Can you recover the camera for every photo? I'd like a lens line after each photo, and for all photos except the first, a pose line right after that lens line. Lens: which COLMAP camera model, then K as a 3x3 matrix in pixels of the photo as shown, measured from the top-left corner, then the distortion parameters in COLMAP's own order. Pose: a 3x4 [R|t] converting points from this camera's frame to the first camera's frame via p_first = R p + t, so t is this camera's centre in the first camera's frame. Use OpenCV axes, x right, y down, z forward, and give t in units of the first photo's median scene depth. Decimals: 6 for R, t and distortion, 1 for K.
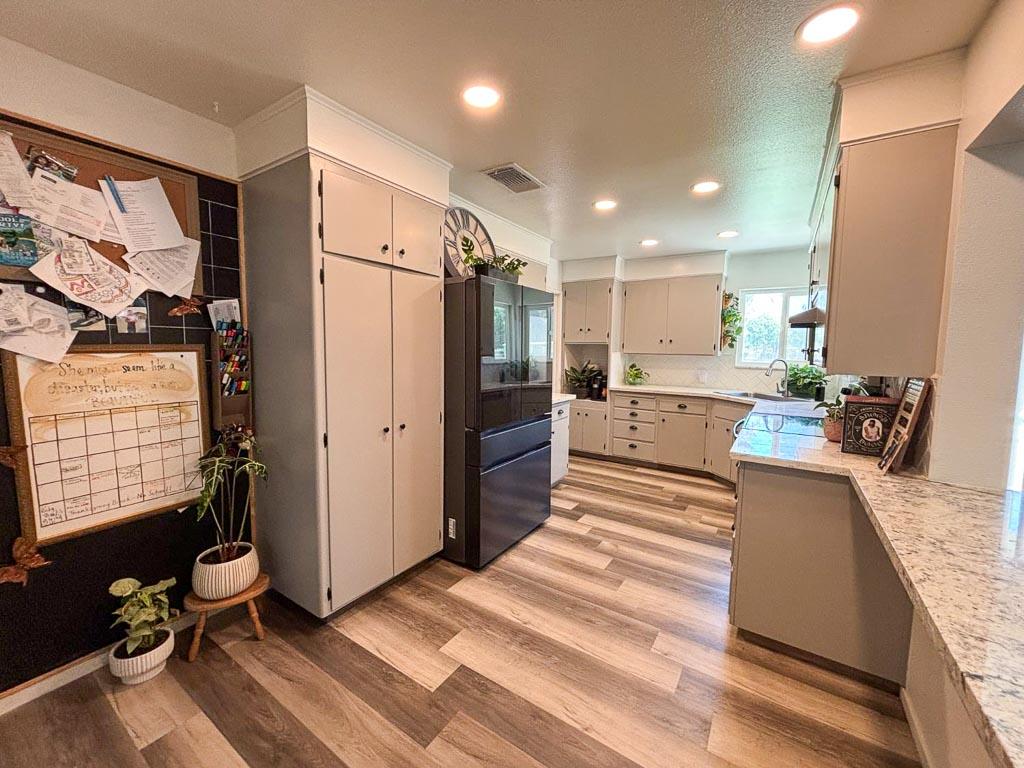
lens RADIAL K [[411.8, 0, 508.8], [0, 411.8, 380.6], [0, 0, 1]] dist [0.000773, -0.000367]
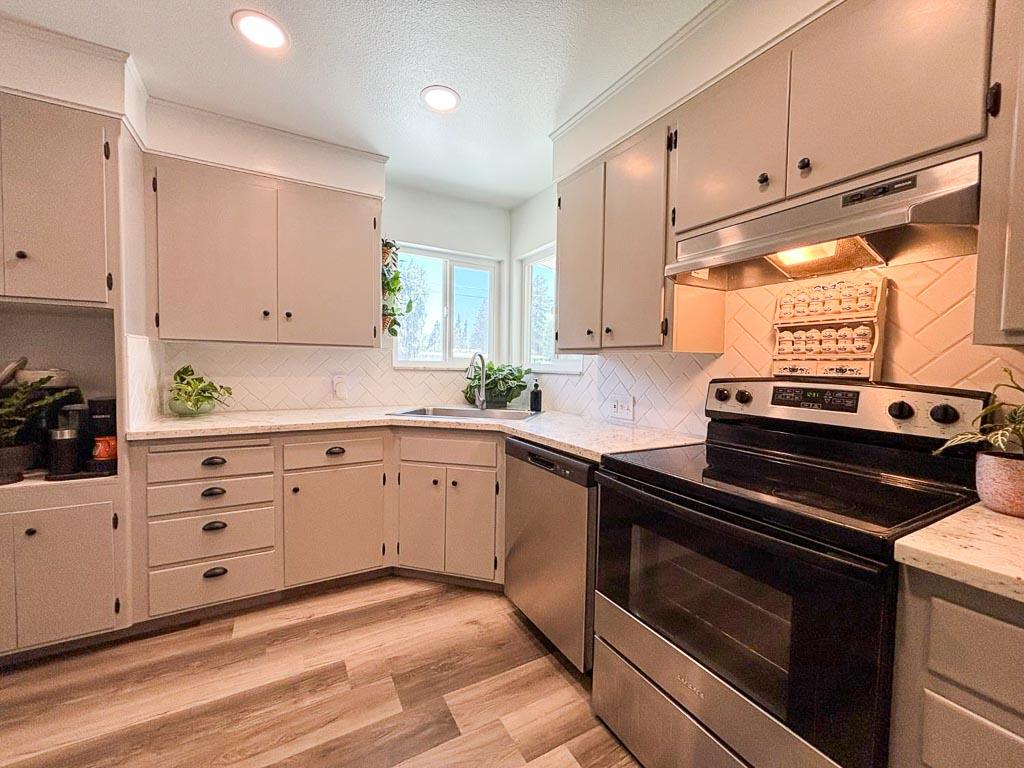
lens RADIAL K [[411.8, 0, 508.8], [0, 411.8, 380.6], [0, 0, 1]] dist [0.000773, -0.000367]
pose [[0.454881, -0.041179, 0.889600, 0.203100], [0.064488, 0.997831, 0.013214, -0.028058], [-0.888214, 0.051357, 0.456550, 1.330103]]
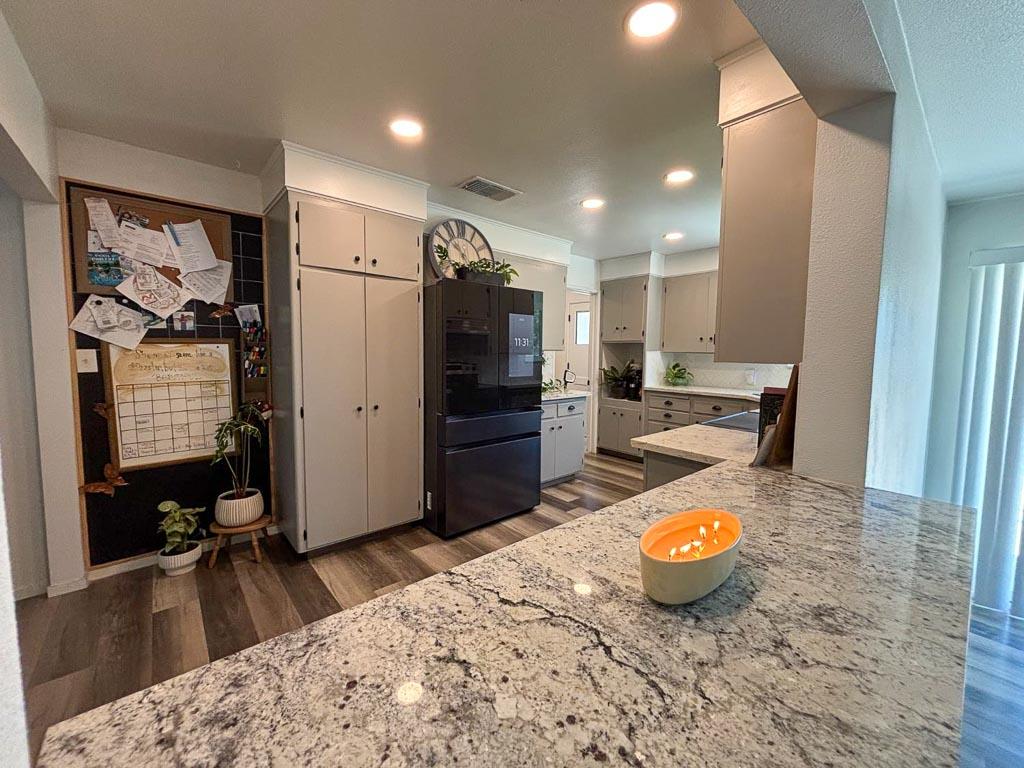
lens RADIAL K [[410.5, 0, 508.4], [0, 410.5, 381.7], [0, 0, 1]] dist [0.001526, 0.000176]
pose [[0.962611, 0.019933, -0.270153, 0.477454], [-0.022258, 0.999737, -0.005543, 0.039189], [0.269971, 0.011349, 0.962802, -0.050484]]
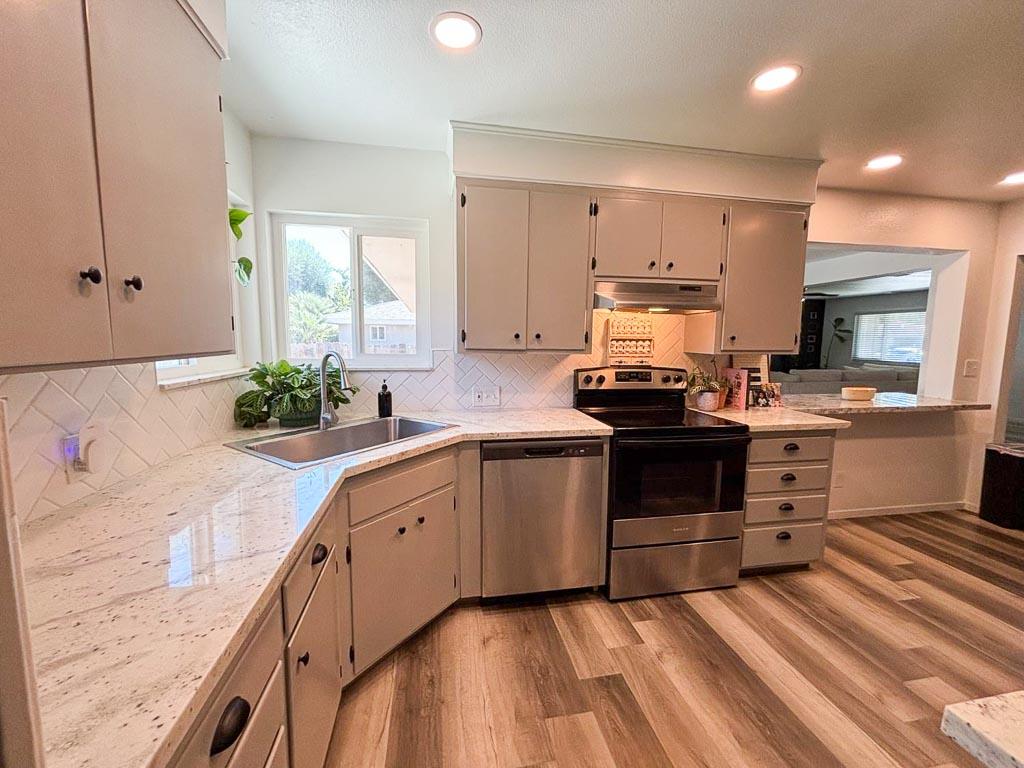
lens RADIAL K [[411.8, 0, 508.8], [0, 411.8, 380.6], [0, 0, 1]] dist [0.000773, -0.000367]
pose [[-0.696557, -0.092282, 0.711543, 0.359531], [0.041993, 0.984751, 0.168823, -0.183930], [-0.716272, 0.147474, -0.682060, 2.374877]]
